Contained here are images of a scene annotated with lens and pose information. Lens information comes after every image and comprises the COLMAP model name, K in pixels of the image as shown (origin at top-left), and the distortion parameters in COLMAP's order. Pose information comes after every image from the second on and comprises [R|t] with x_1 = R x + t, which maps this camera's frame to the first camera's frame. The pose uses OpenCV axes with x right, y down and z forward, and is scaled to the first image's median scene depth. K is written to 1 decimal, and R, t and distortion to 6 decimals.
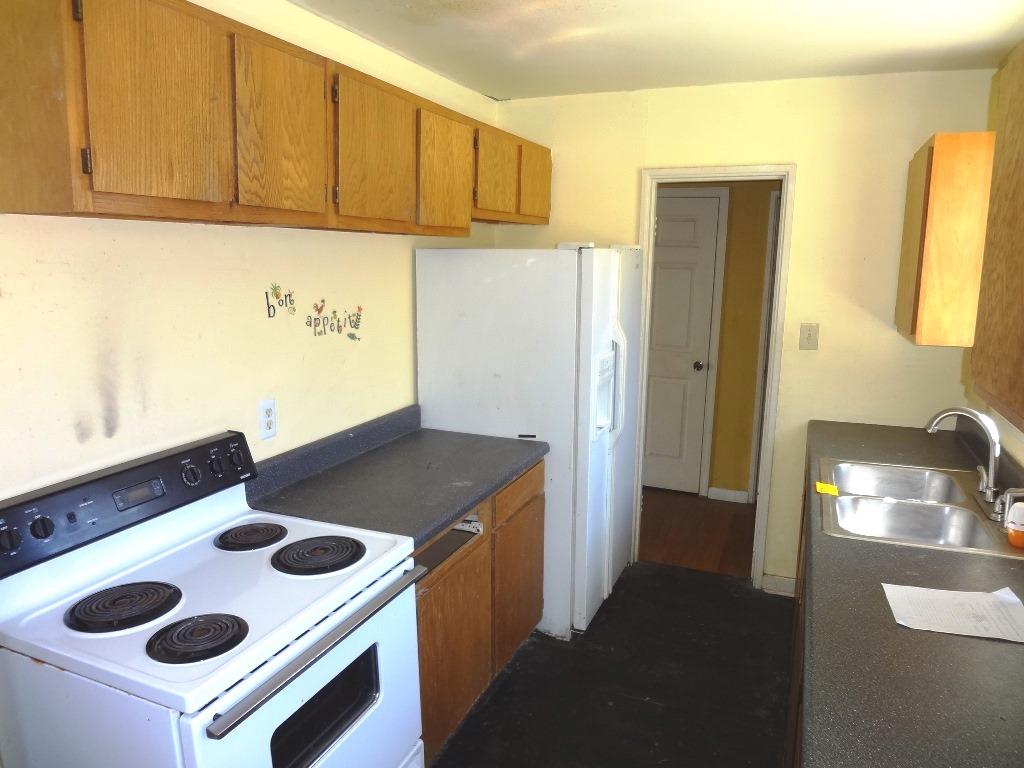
lens RADIAL K [[703.3, 0, 512.4], [0, 703.3, 385.4], [0, 0, 1]] dist [-0.007921, 0.005966]
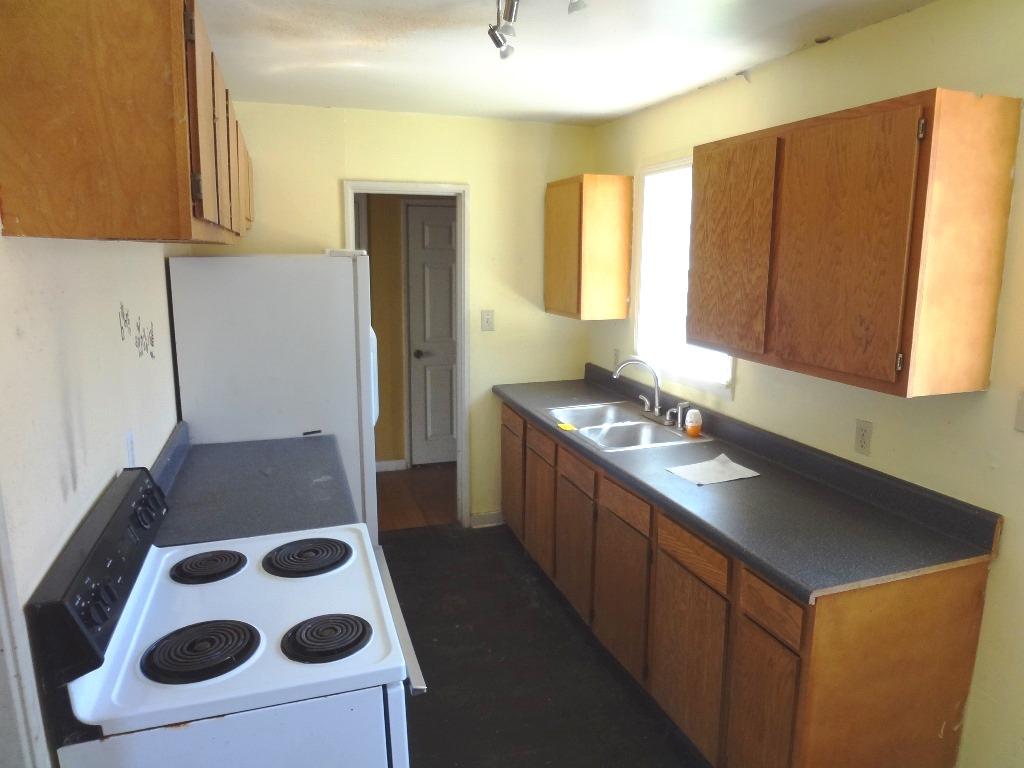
lens RADIAL K [[703.3, 0, 515.3], [0, 703.3, 382.9], [0, 0, 1]] dist [-0.007921, 0.005966]
pose [[0.761858, -0.126811, 0.635210, -0.367636], [0.118201, 0.991401, 0.056151, -0.022815], [-0.636868, 0.032304, 0.770296, -0.011196]]
